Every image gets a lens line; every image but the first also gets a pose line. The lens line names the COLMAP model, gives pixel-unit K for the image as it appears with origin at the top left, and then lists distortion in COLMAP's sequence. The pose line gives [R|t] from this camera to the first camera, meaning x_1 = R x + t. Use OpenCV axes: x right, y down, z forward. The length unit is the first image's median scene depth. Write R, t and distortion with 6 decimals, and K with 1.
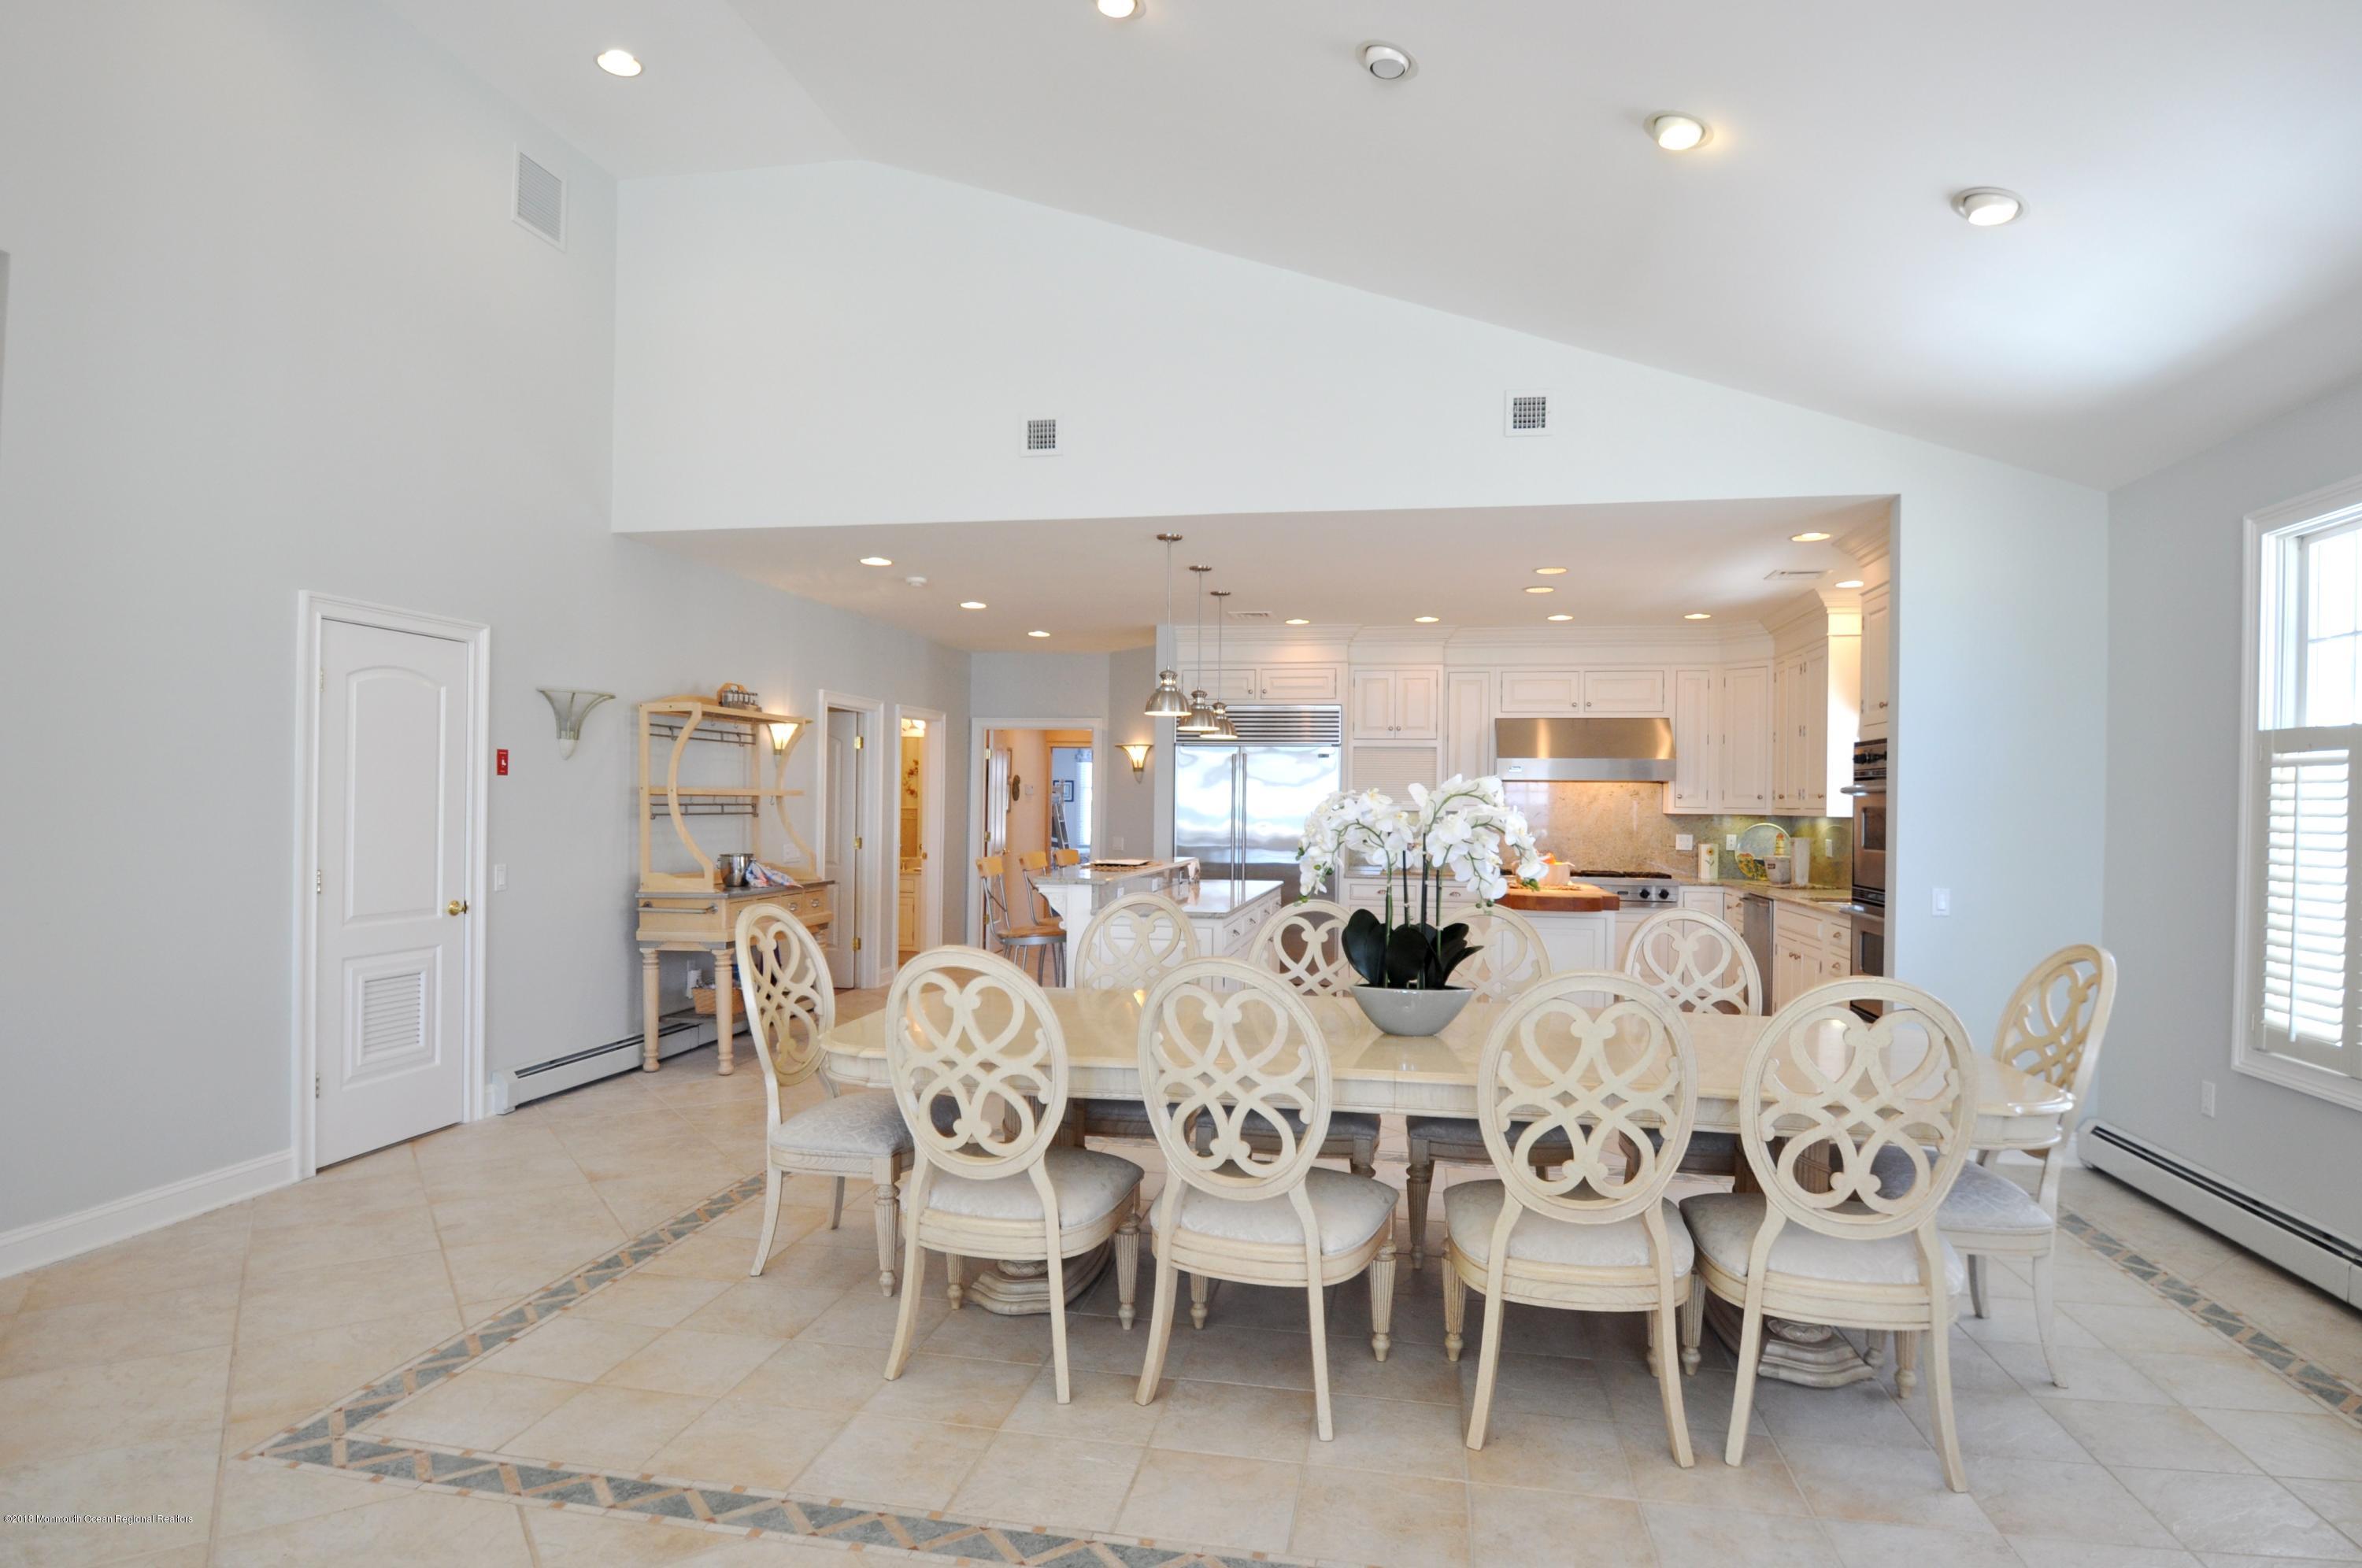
lens RADIAL K [[1303.5, 0, 1173.3], [0, 1303.5, 816.3], [0, 0, 1]] dist [-0.036477, 0.000063]
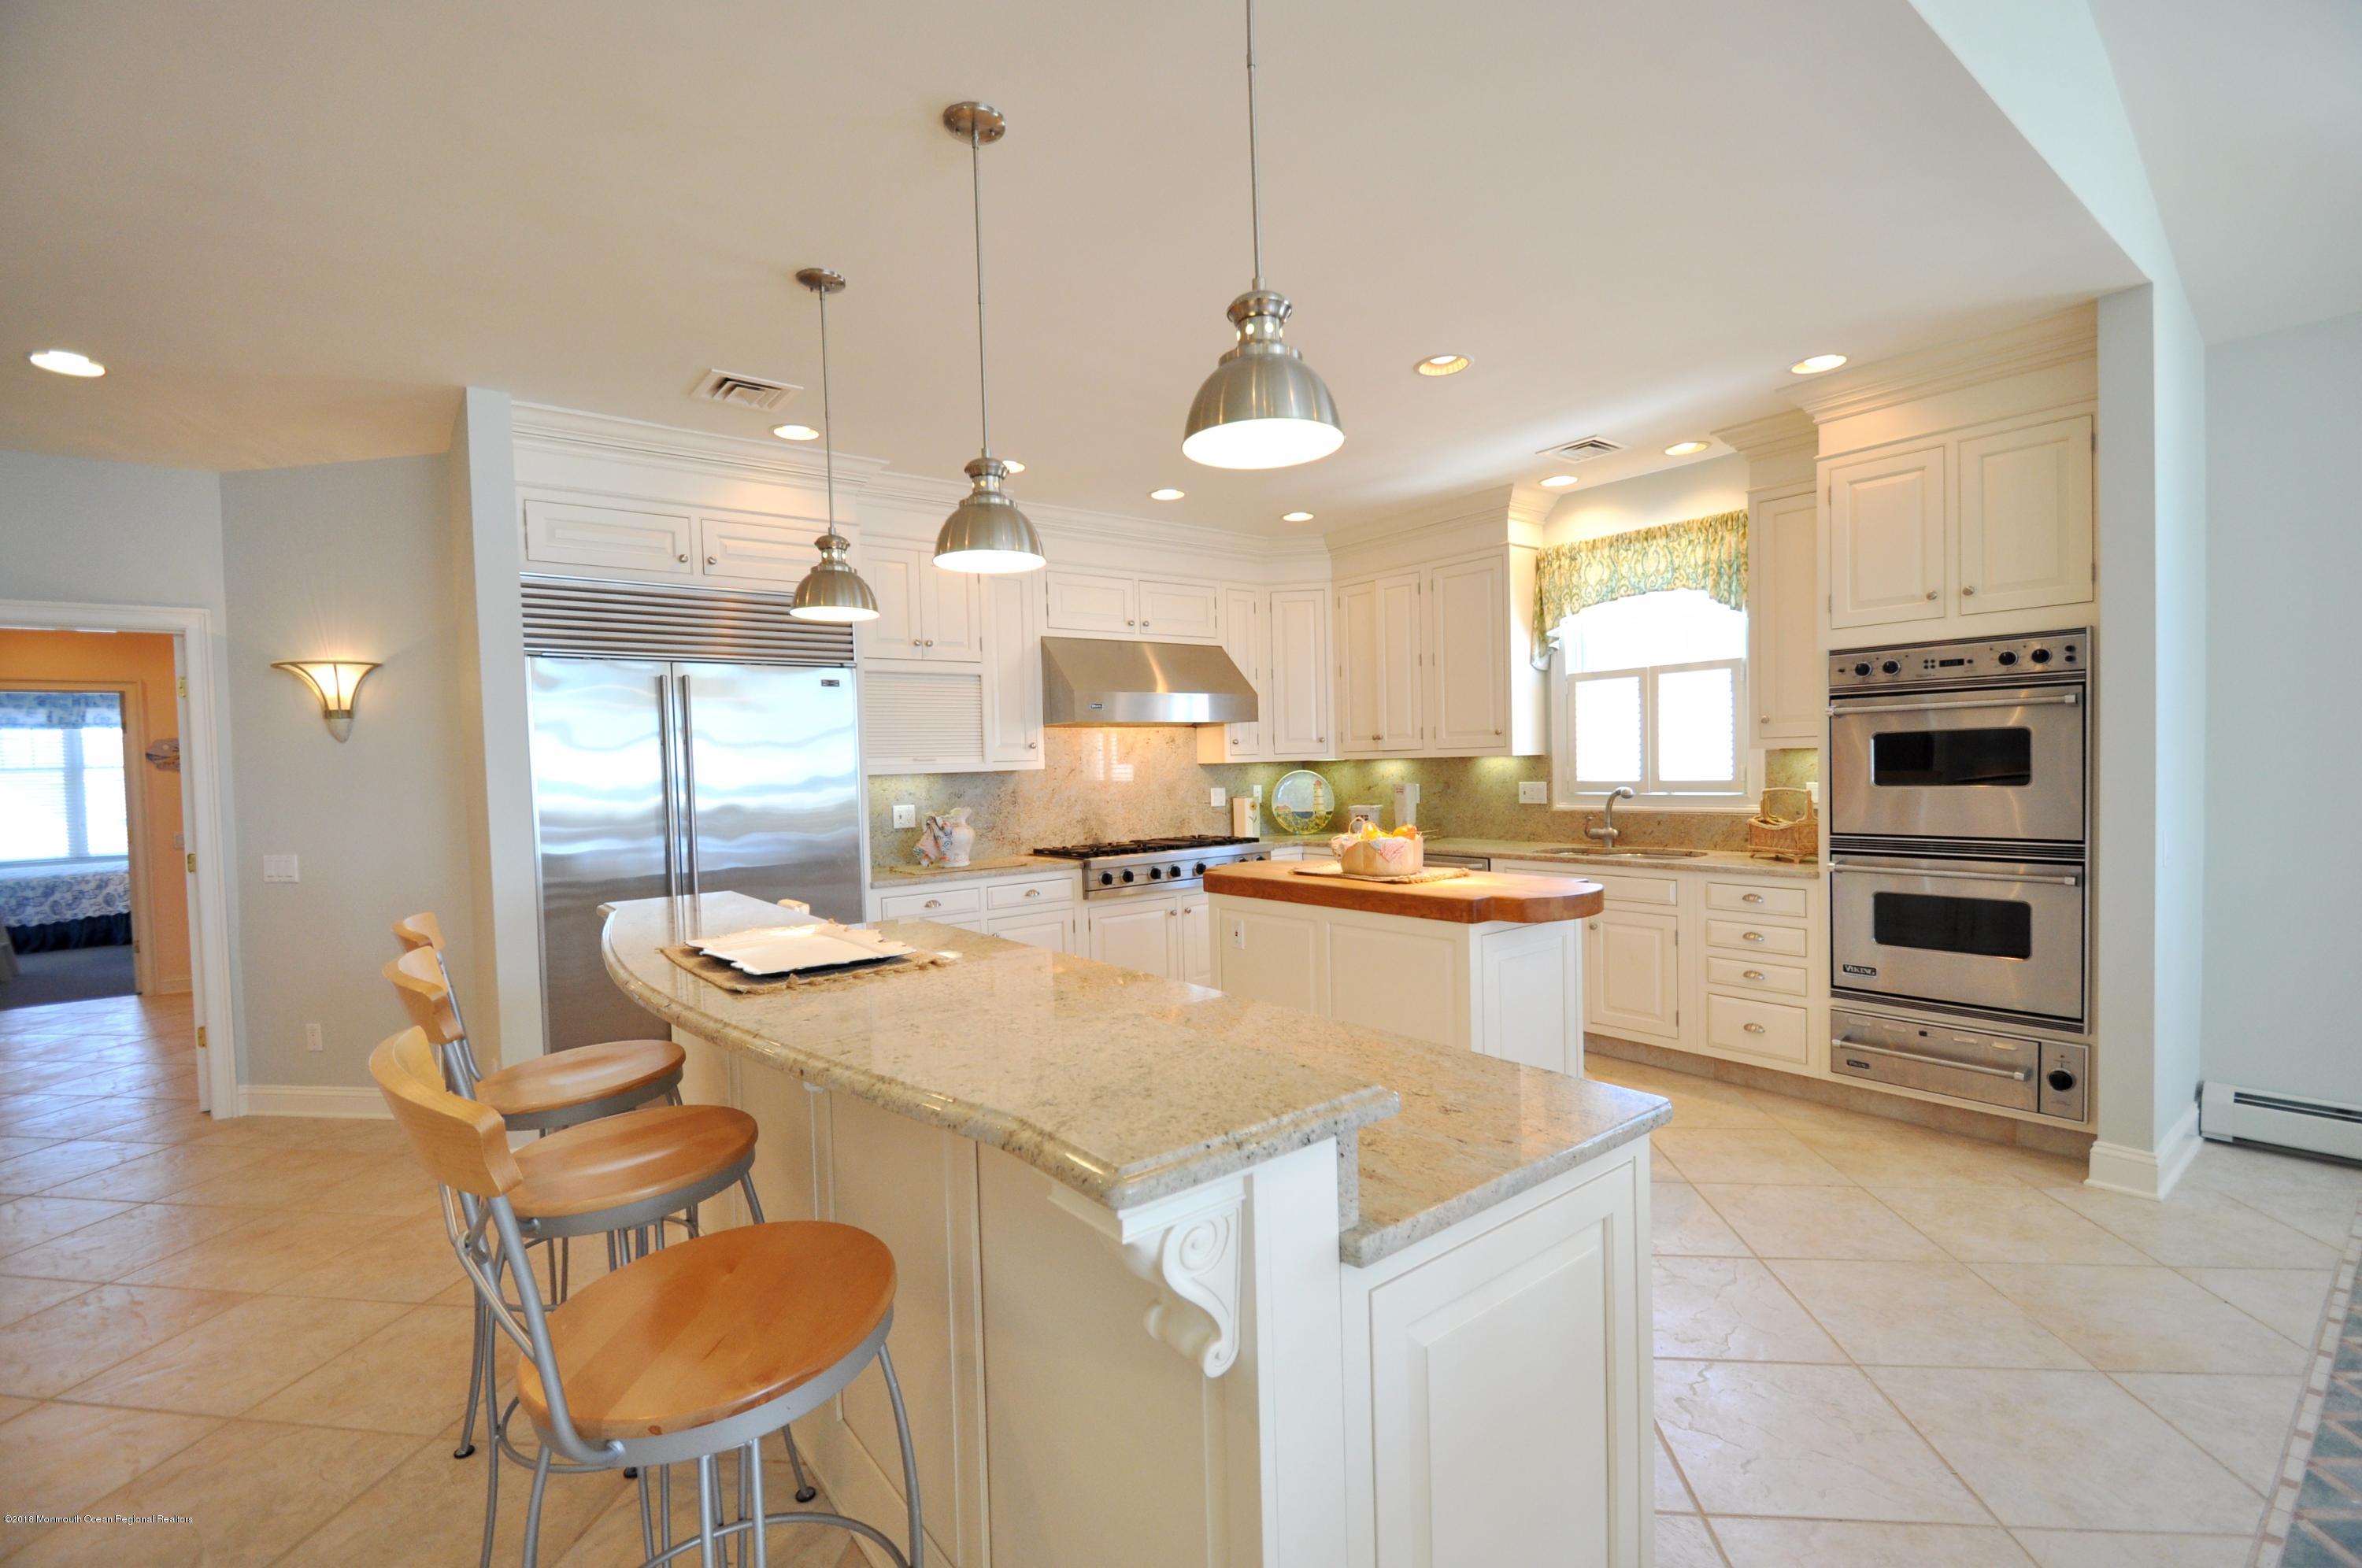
lens RADIAL K [[1038.9, 0, 1178.4], [0, 1038.9, 805.1], [0, 0, 1]] dist [0.015696, -0.020841]
pose [[0.652591, -0.062788, 0.755104, -0.138446], [0.043042, 0.998023, 0.045788, -0.007085], [-0.756487, 0.002620, 0.654004, 0.594289]]
